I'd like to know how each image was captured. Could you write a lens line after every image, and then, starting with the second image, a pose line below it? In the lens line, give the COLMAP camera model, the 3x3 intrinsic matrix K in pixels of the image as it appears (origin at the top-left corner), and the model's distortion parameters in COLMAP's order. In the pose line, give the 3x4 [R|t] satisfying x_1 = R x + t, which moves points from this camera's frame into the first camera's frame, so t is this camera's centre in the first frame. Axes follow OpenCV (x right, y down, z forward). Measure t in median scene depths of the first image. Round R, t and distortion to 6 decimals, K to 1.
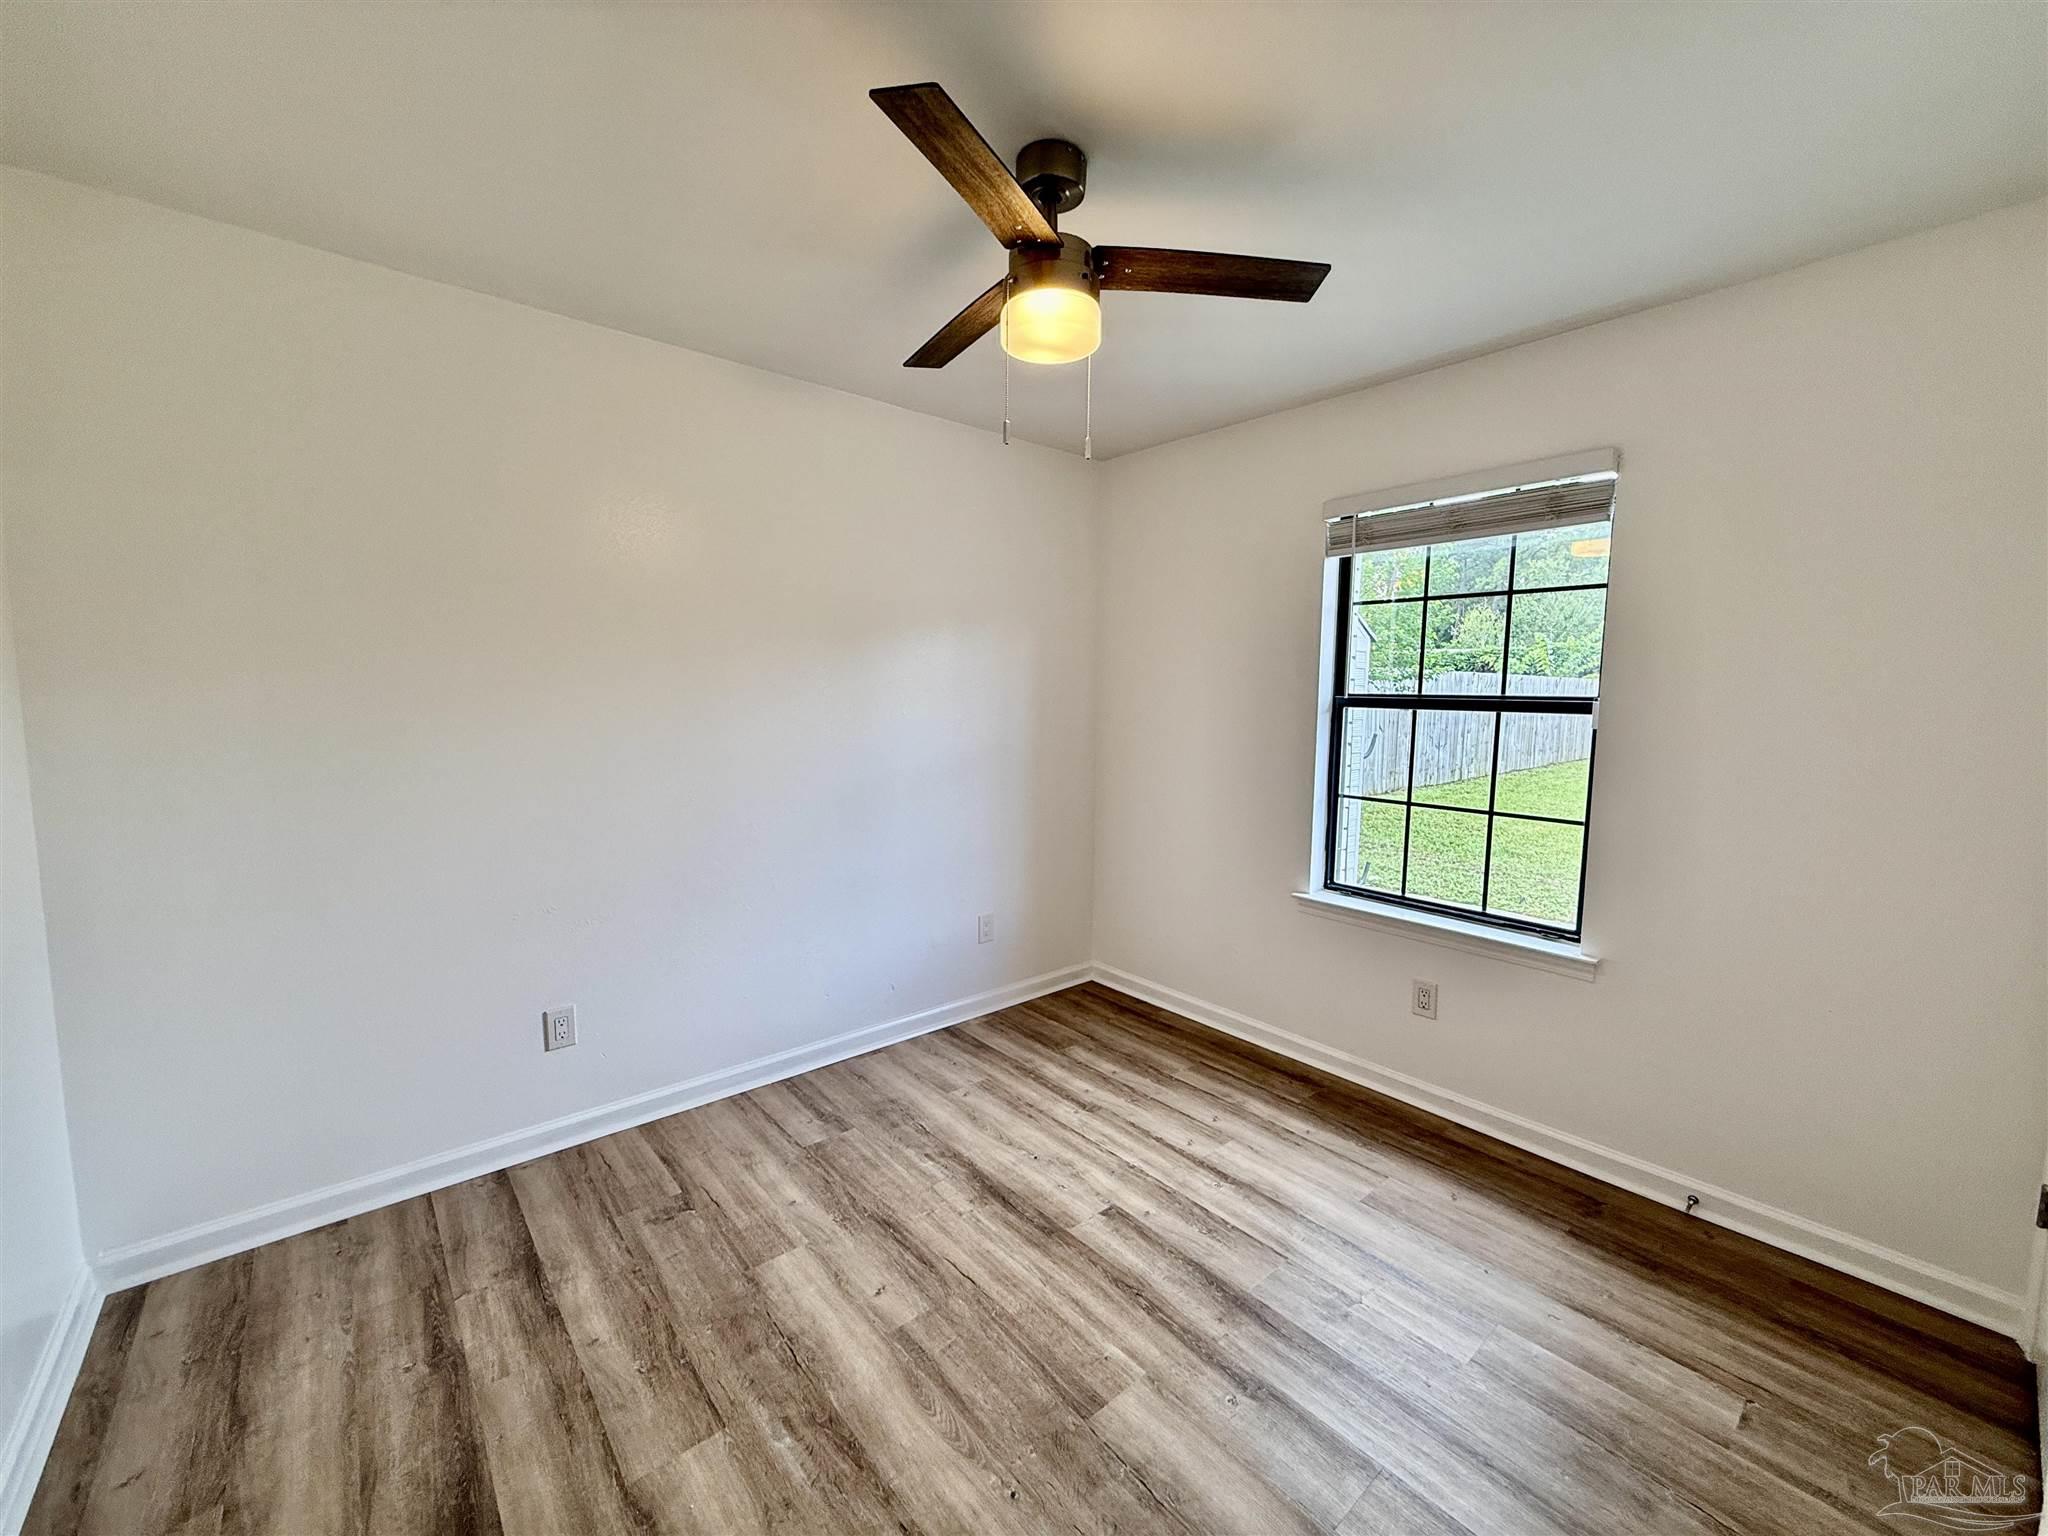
lens RADIAL K [[817.6, 0, 1021.7], [0, 817.6, 768.7], [0, 0, 1]] dist [0.001098, 0.000405]
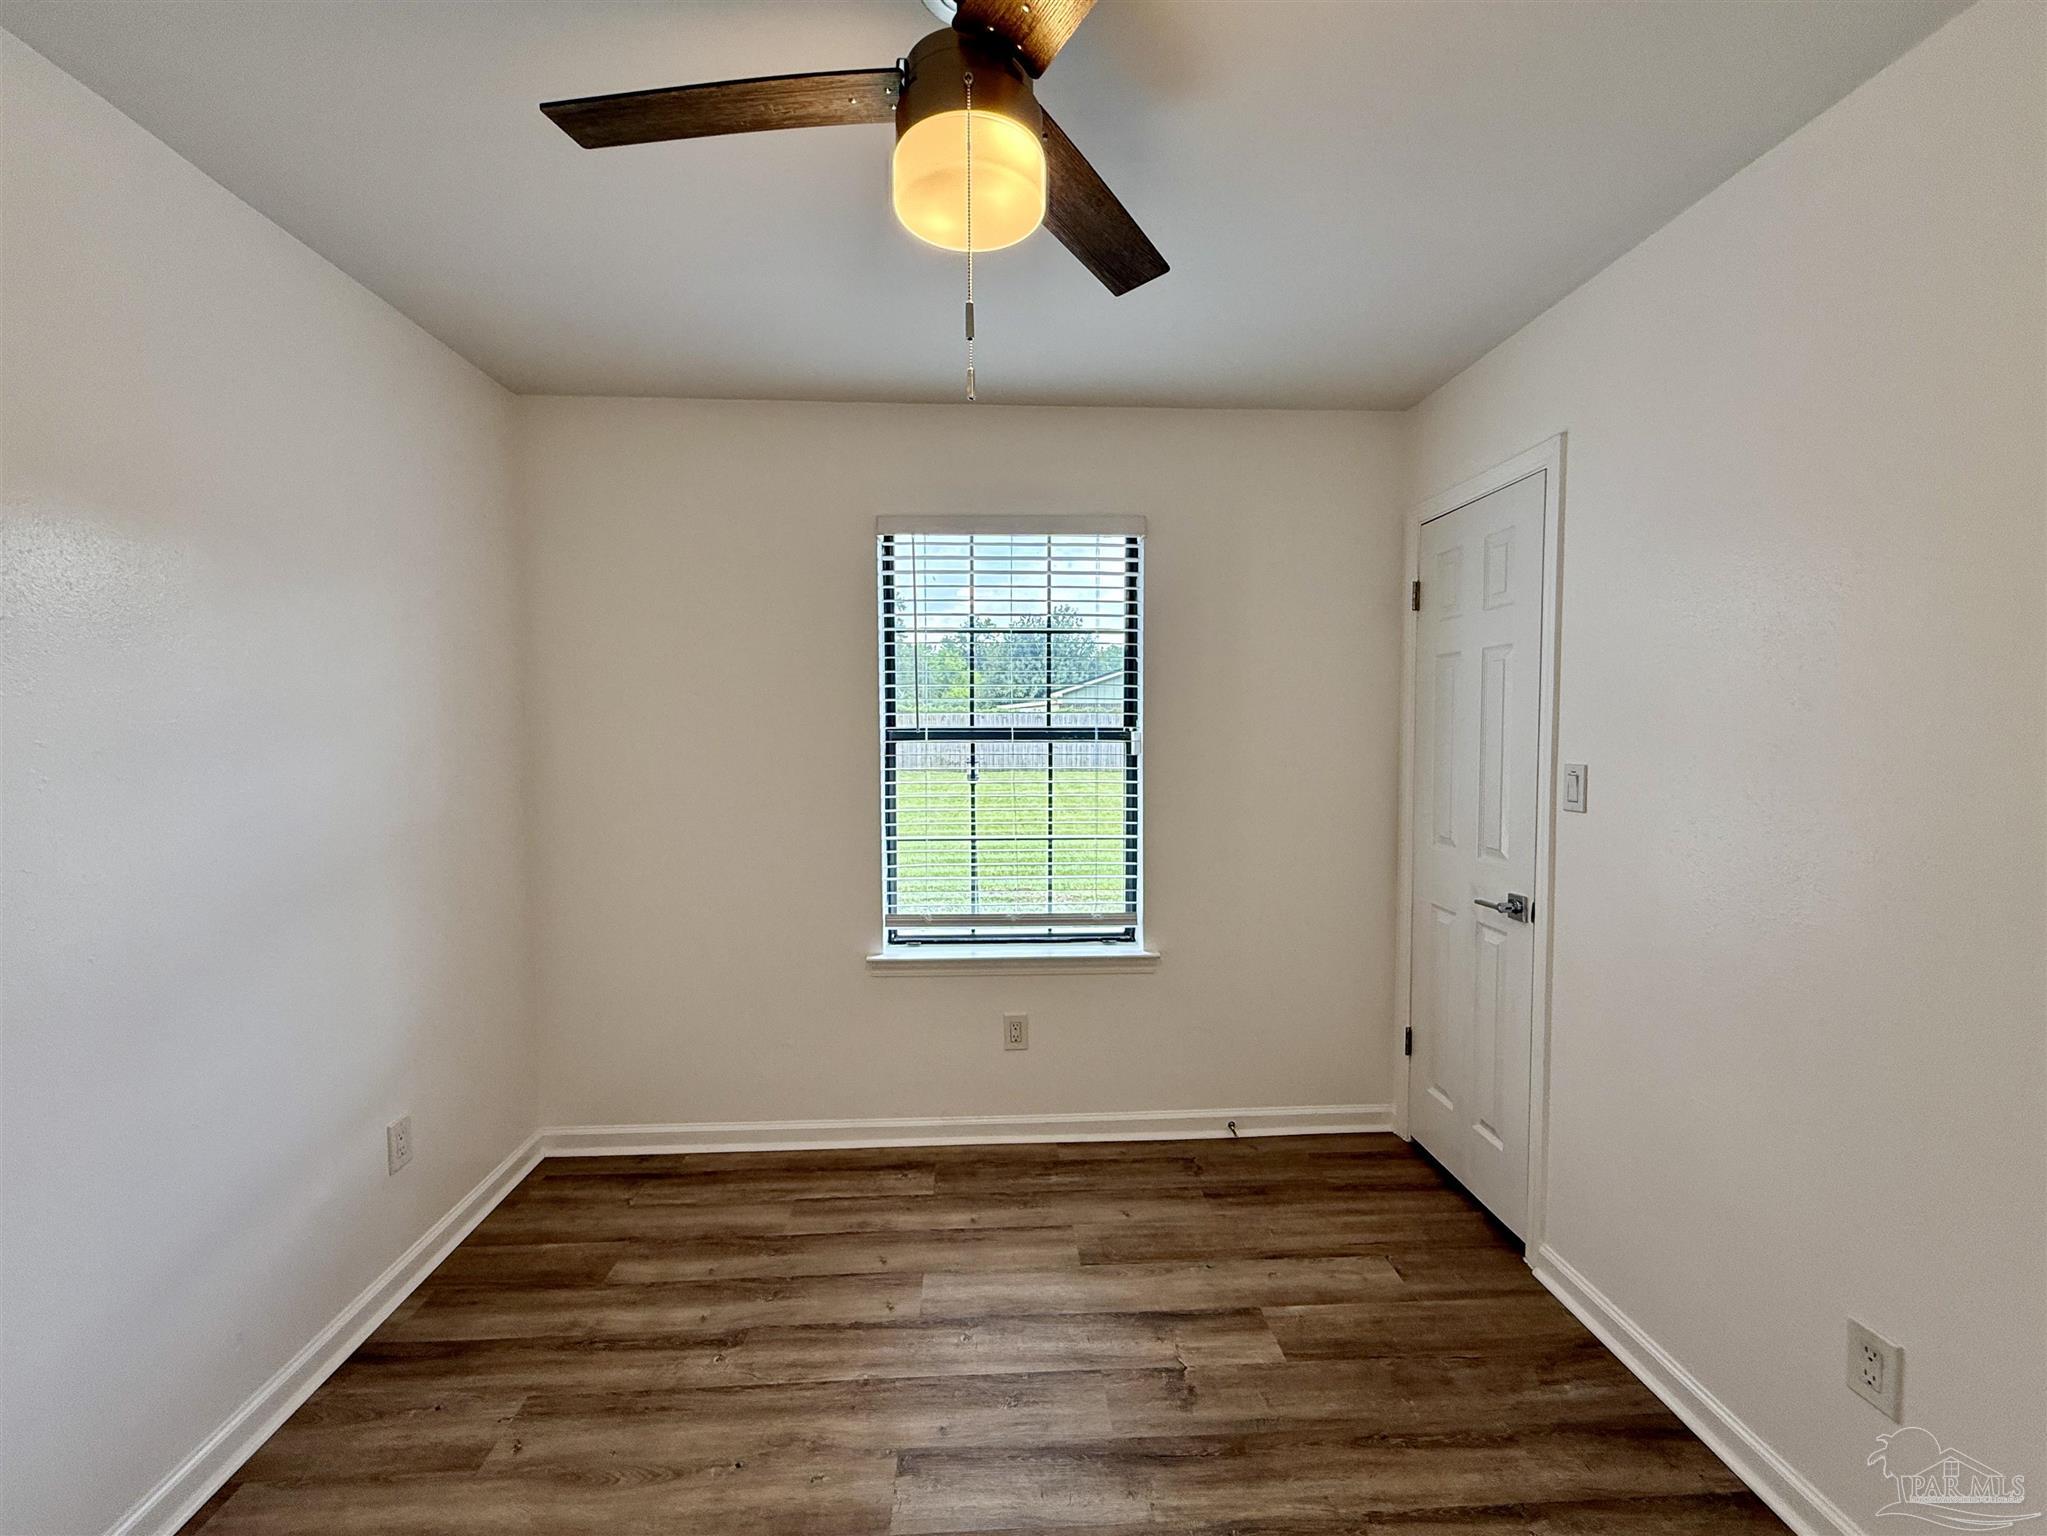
lens RADIAL K [[847.3, 0, 1023.5], [0, 847.3, 768.0], [0, 0, 1]] dist [0.000902, 0.000261]
pose [[0.607170, -0.055617, 0.792623, -0.310771], [0.087919, 0.996124, 0.002549, -0.041268], [-0.789693, 0.068139, 0.609707, 0.354958]]
